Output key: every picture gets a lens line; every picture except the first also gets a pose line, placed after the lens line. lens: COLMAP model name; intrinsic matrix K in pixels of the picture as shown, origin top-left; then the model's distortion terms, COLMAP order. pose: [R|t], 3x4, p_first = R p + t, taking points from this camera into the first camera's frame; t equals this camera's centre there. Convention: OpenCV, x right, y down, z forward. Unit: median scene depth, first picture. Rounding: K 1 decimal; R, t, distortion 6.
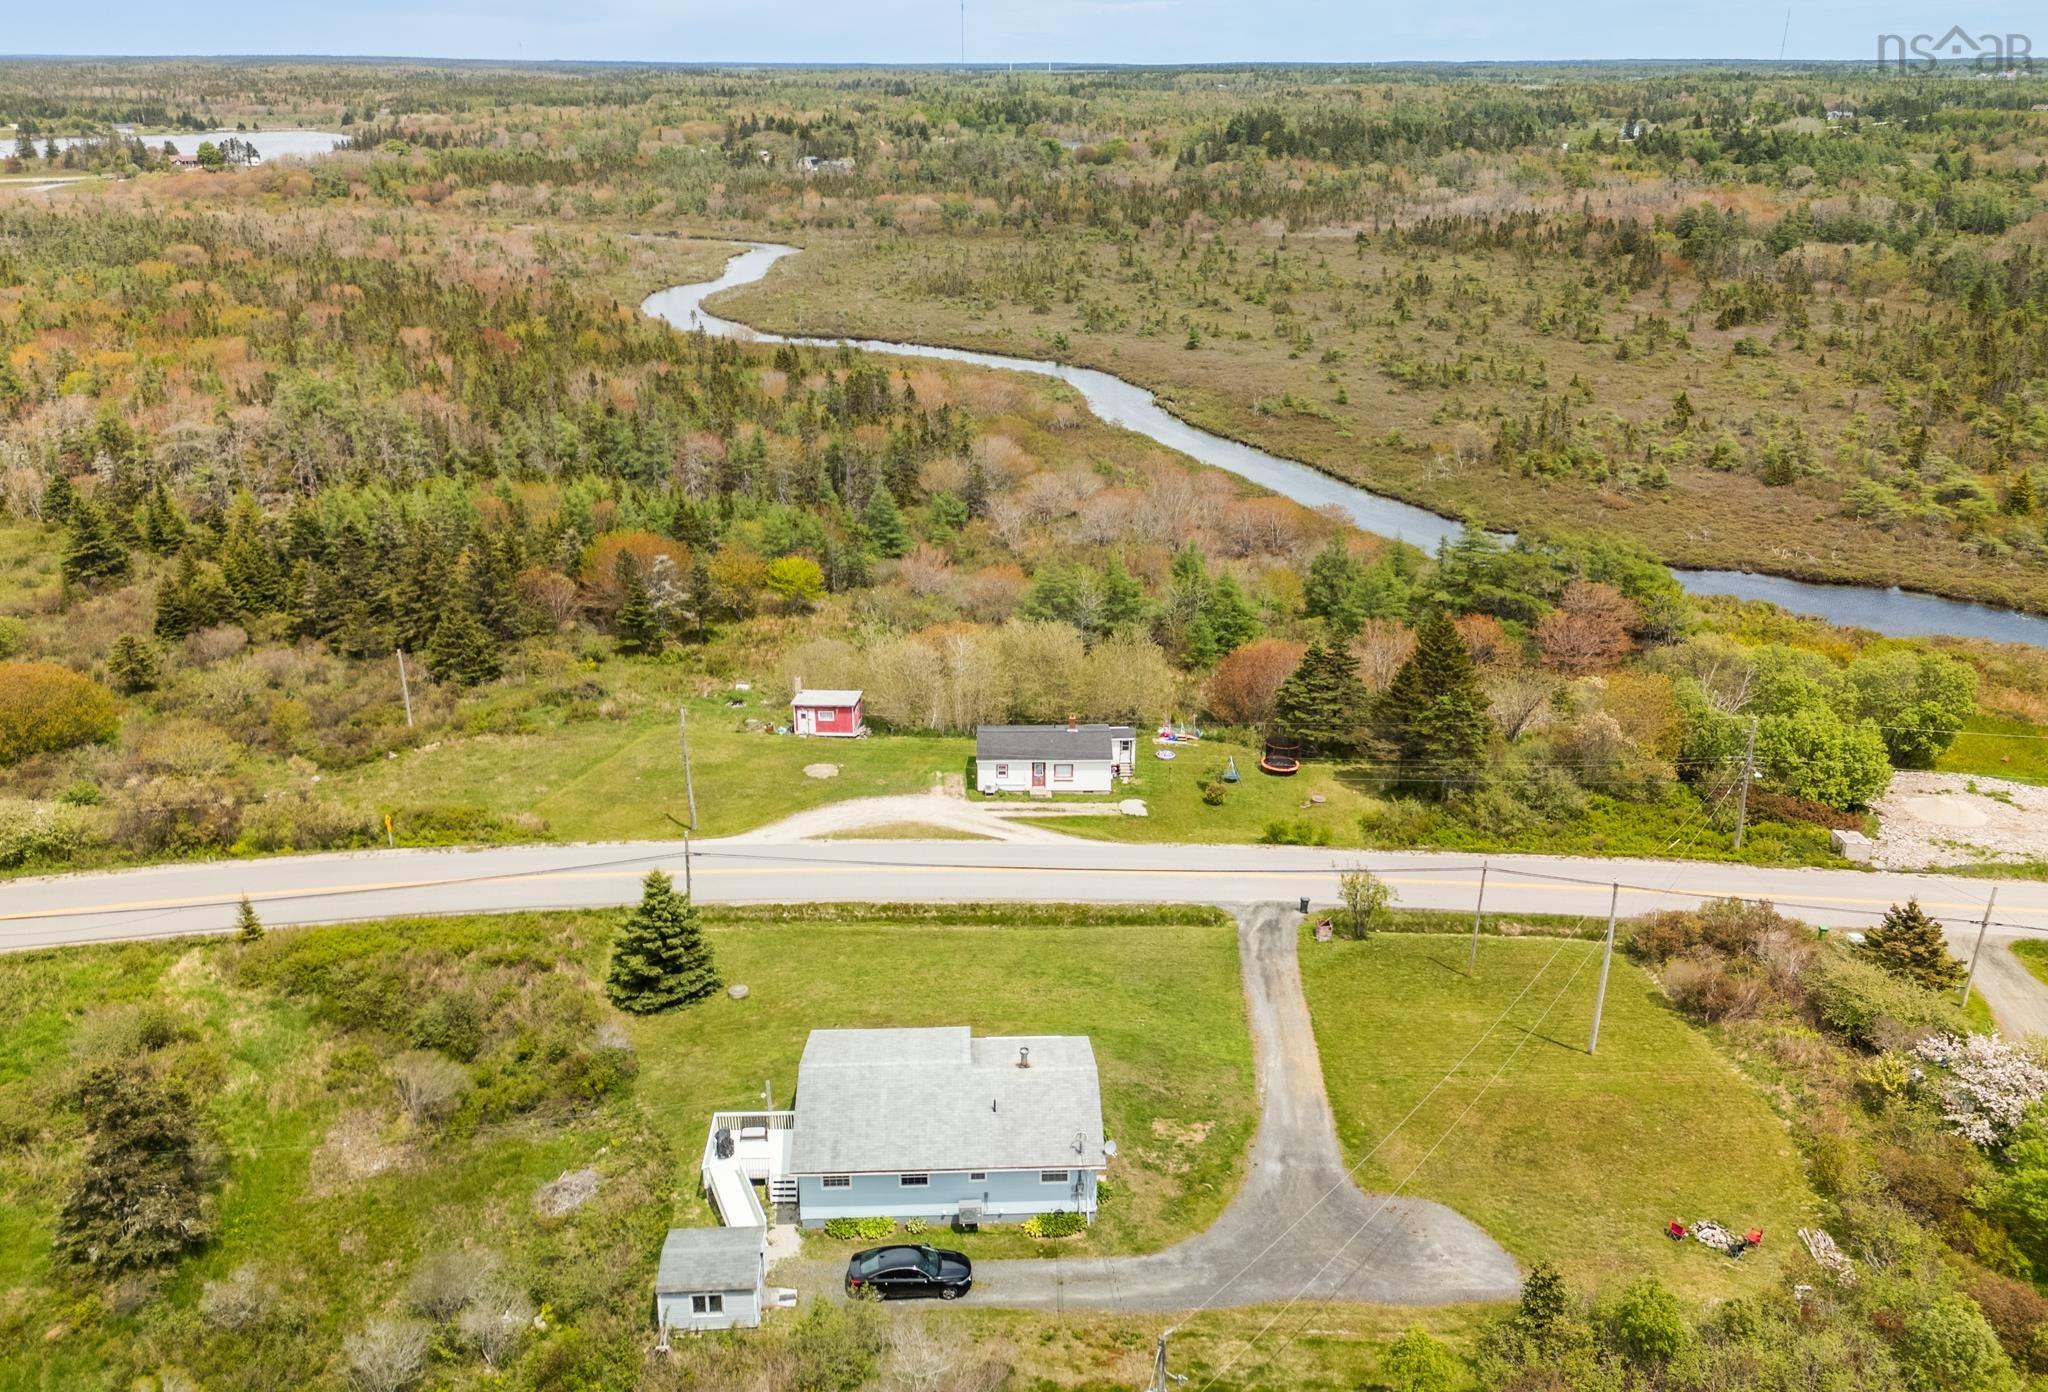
lens RADIAL K [[1523.1, 0, 1014.6], [0, 1523.1, 598.2], [0, 0, 1]] dist [0.075194, -0.065618]
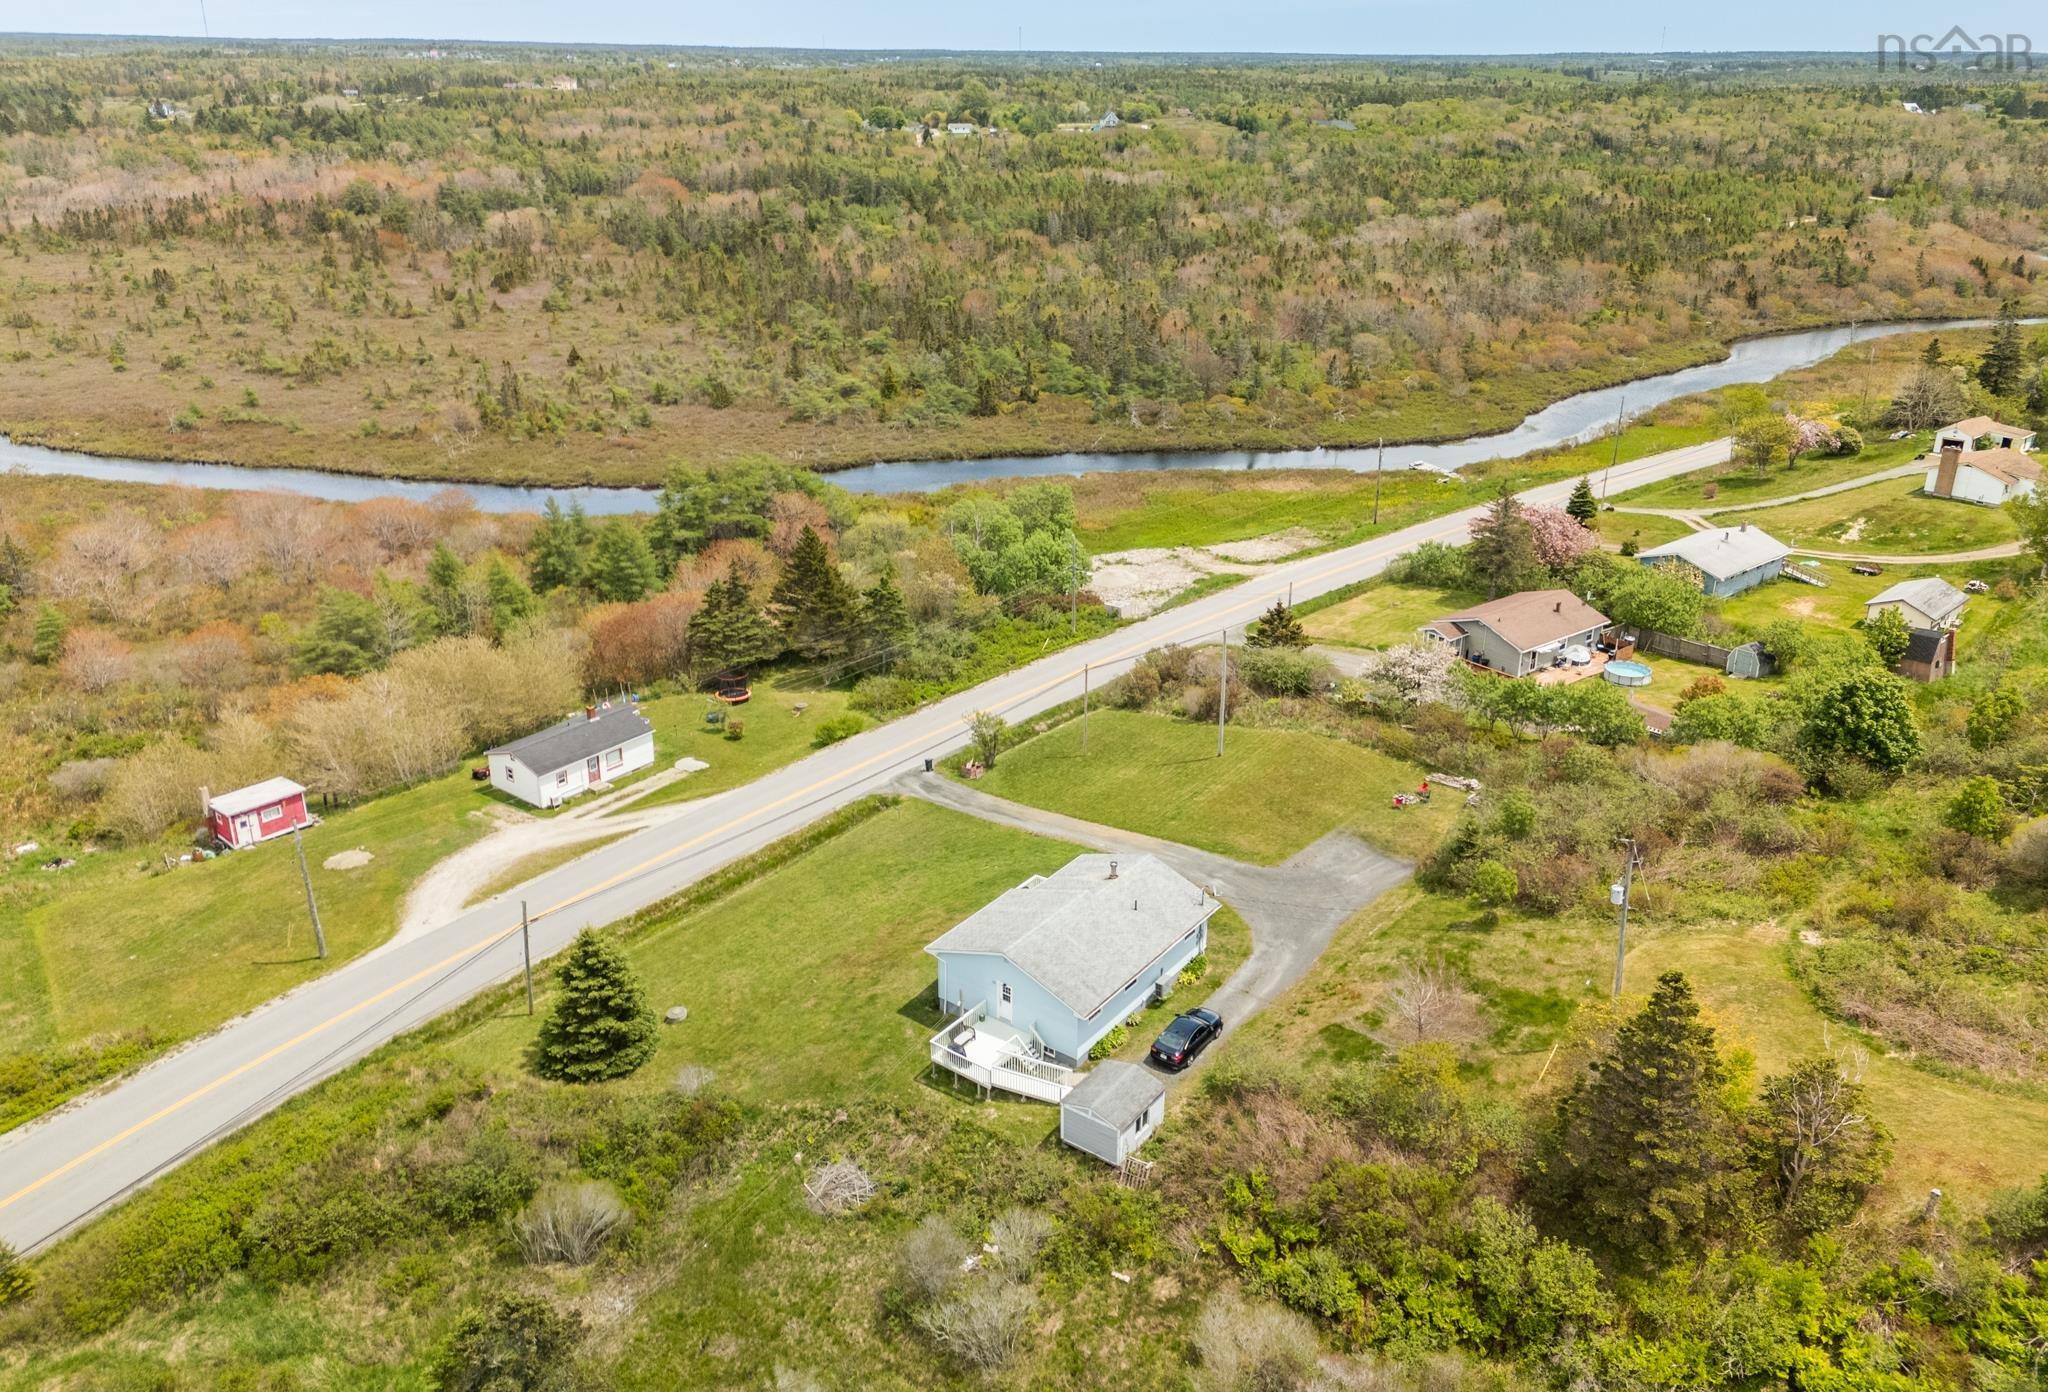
lens RADIAL K [[1523.1, 0, 1014.6], [0, 1523.1, 598.2], [0, 0, 1]] dist [0.075194, -0.065618]
pose [[0.628831, -0.258515, 0.733309, -0.512865], [0.247703, 0.960579, 0.126223, -0.048762], [-0.737031, 0.102269, 0.668076, 0.125770]]
